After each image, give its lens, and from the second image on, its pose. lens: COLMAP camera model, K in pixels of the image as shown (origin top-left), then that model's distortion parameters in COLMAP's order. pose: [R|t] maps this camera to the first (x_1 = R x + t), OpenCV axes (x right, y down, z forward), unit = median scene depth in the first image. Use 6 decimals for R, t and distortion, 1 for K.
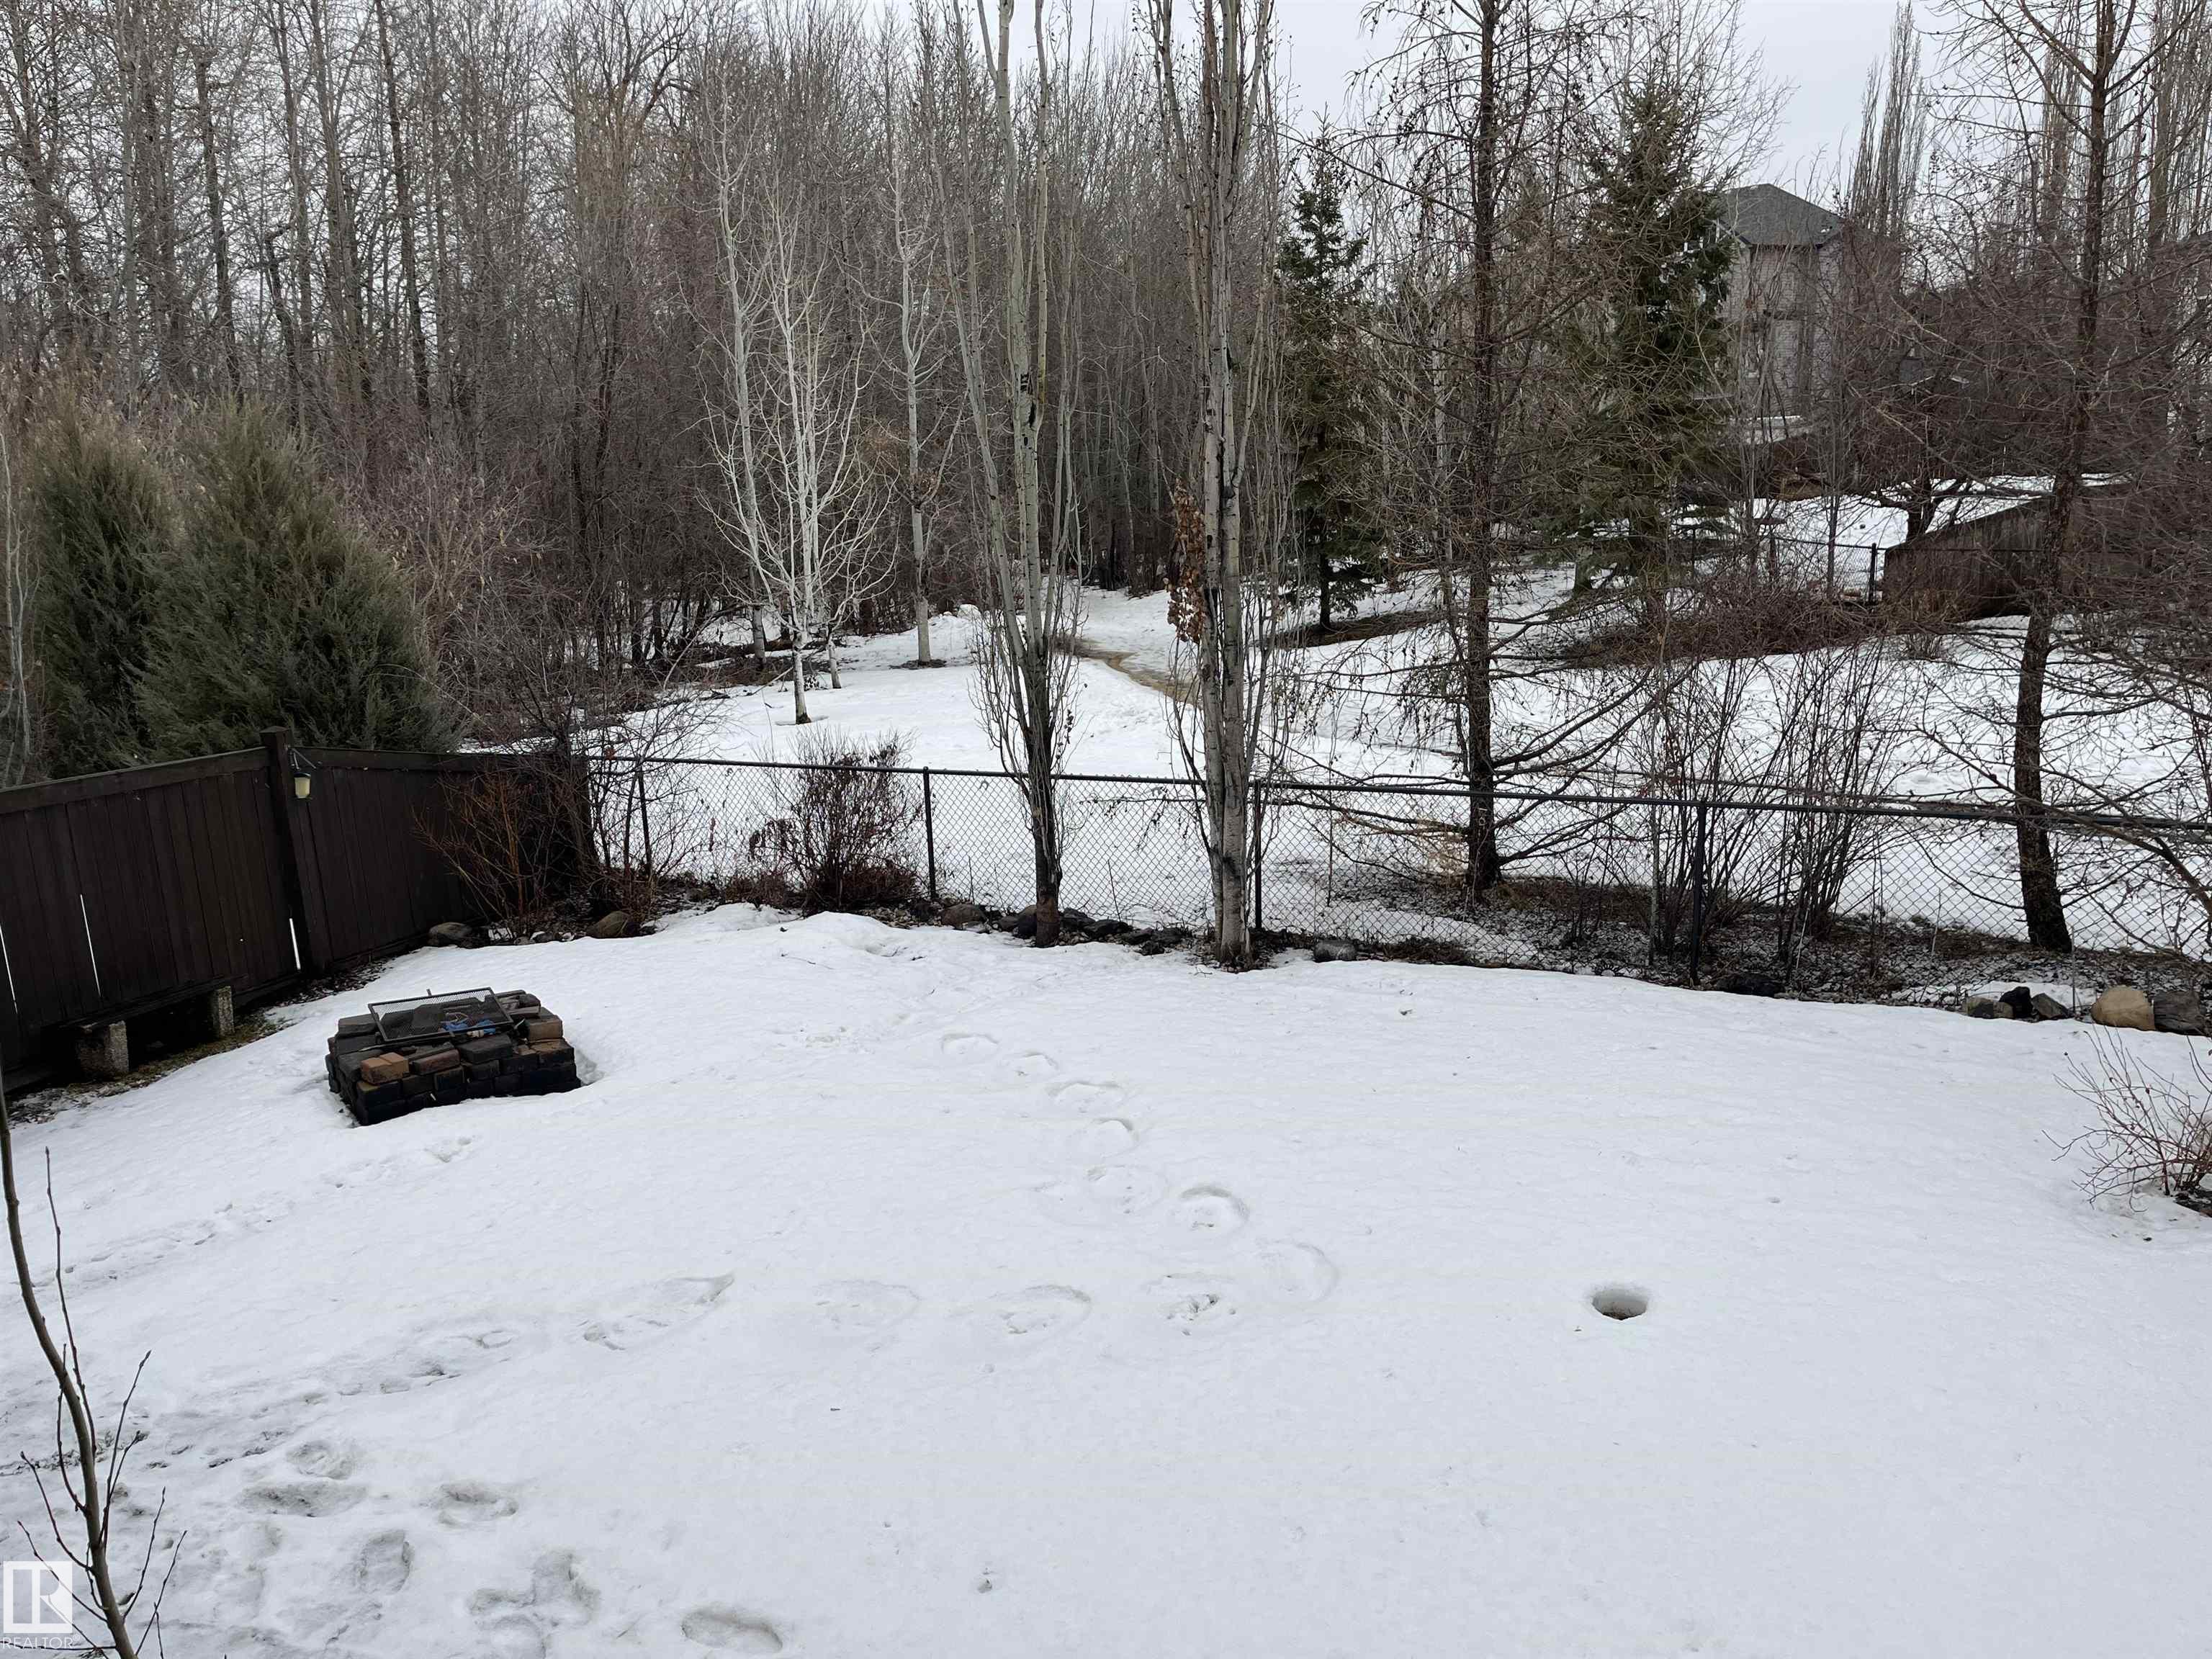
lens RADIAL K [[1678.2, 0, 1116.9], [0, 1678.2, 833.3], [0, 0, 1]] dist [0.072852, -0.090912]
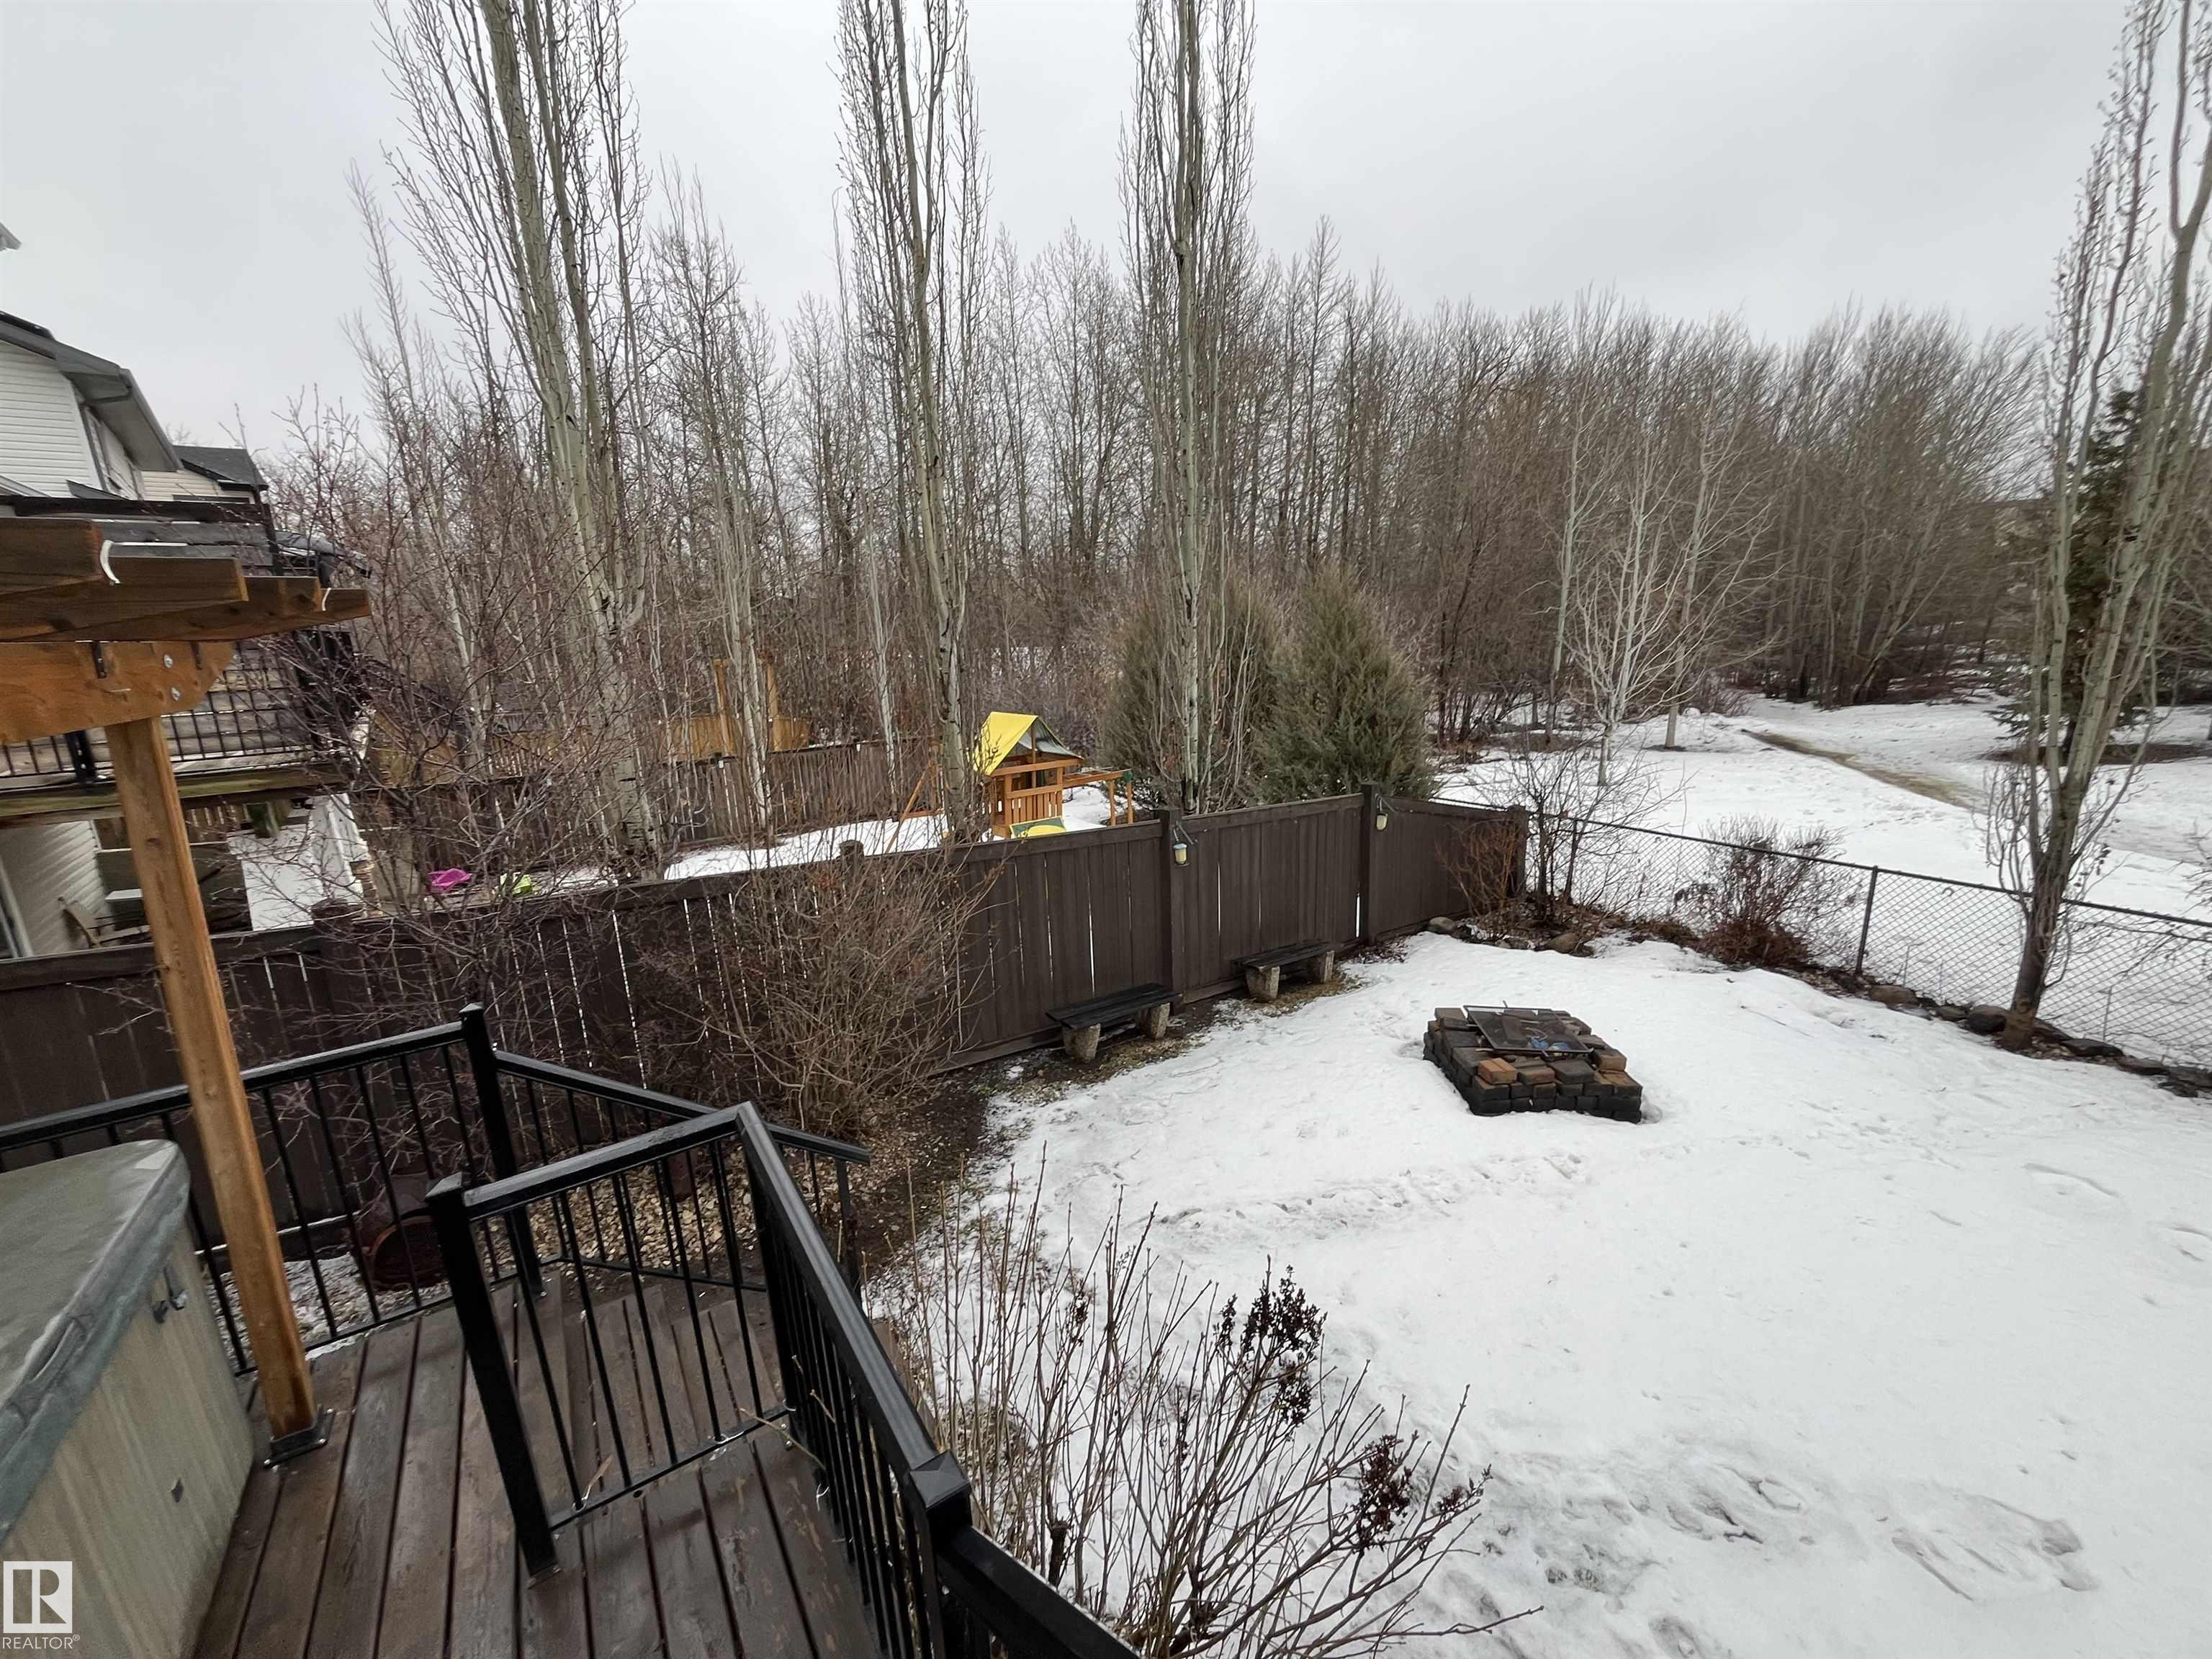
lens RADIAL K [[899.3, 0, 1100.8], [0, 899.3, 823.3], [0, 0, 1]] dist [0.001003, -0.002370]
pose [[0.833596, 0.135331, -0.535540, -0.246824], [-0.127105, 0.990501, 0.052454, -0.034606], [0.537552, 0.024345, 0.842879, 0.180839]]
